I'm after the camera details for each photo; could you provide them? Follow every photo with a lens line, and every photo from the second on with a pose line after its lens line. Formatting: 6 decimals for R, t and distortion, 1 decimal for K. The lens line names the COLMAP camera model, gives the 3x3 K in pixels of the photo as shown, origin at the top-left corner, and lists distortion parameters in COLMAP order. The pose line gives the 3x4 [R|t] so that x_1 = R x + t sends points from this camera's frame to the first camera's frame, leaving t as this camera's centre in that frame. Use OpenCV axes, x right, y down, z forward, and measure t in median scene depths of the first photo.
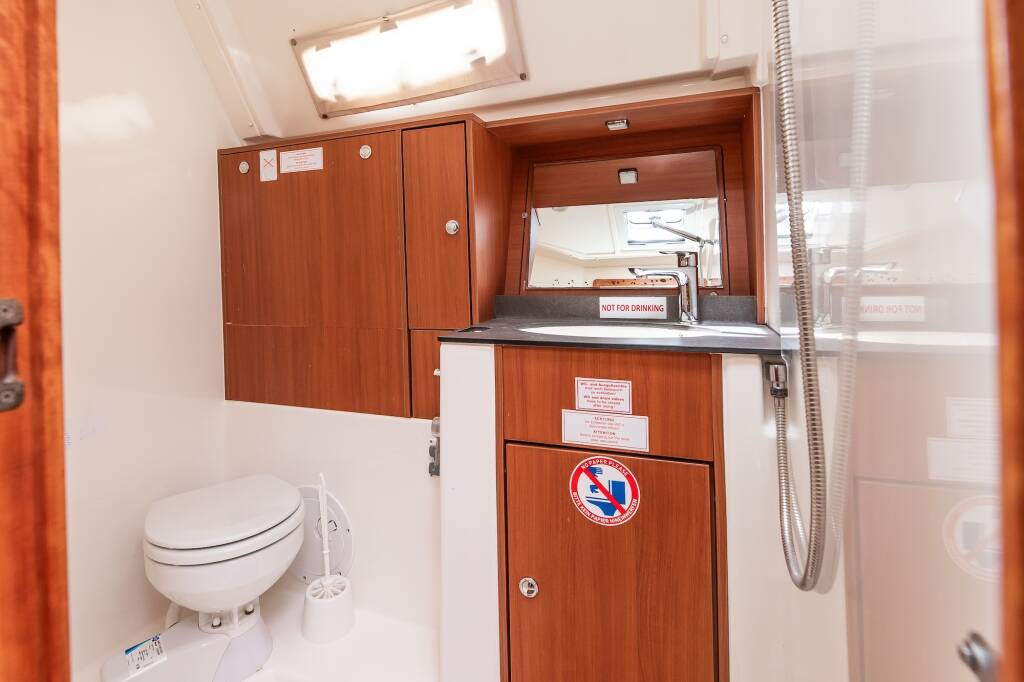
lens RADIAL K [[397.7, 0, 512.0], [0, 397.7, 341.0], [0, 0, 1]] dist [-0.000711, -0.000027]
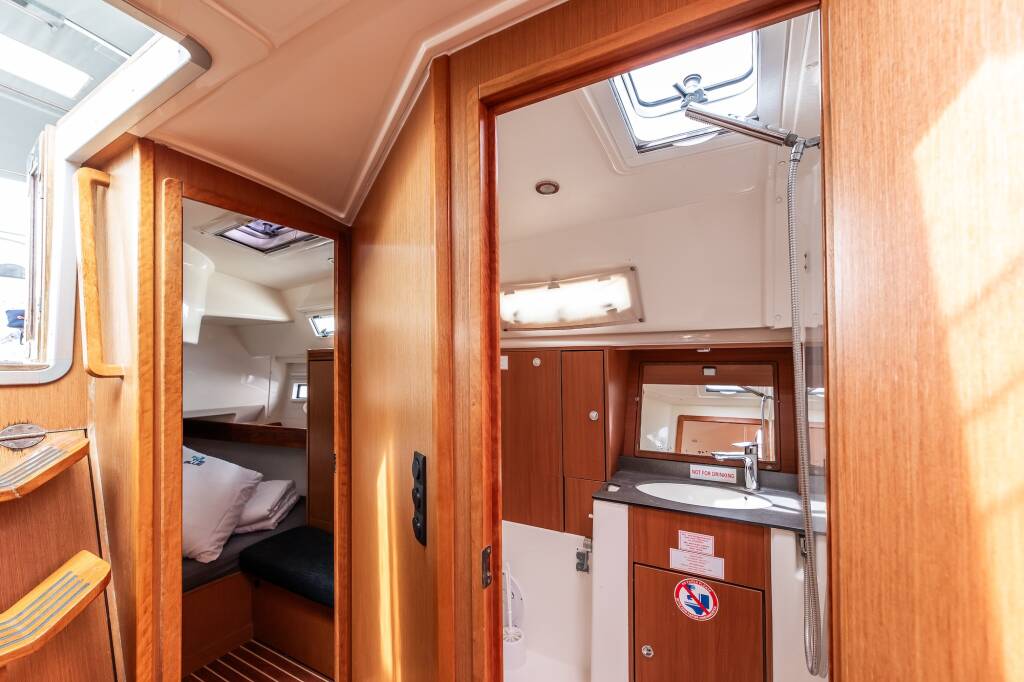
lens RADIAL K [[415.0, 0, 508.7], [0, 415.0, 354.1], [0, 0, 1]] dist [0.000680, 0.000128]
pose [[0.992274, 0.015240, -0.123126, -0.346754], [-0.015388, 0.999882, -0.000251, -0.634809], [0.123107, 0.002144, 0.992391, -0.827987]]
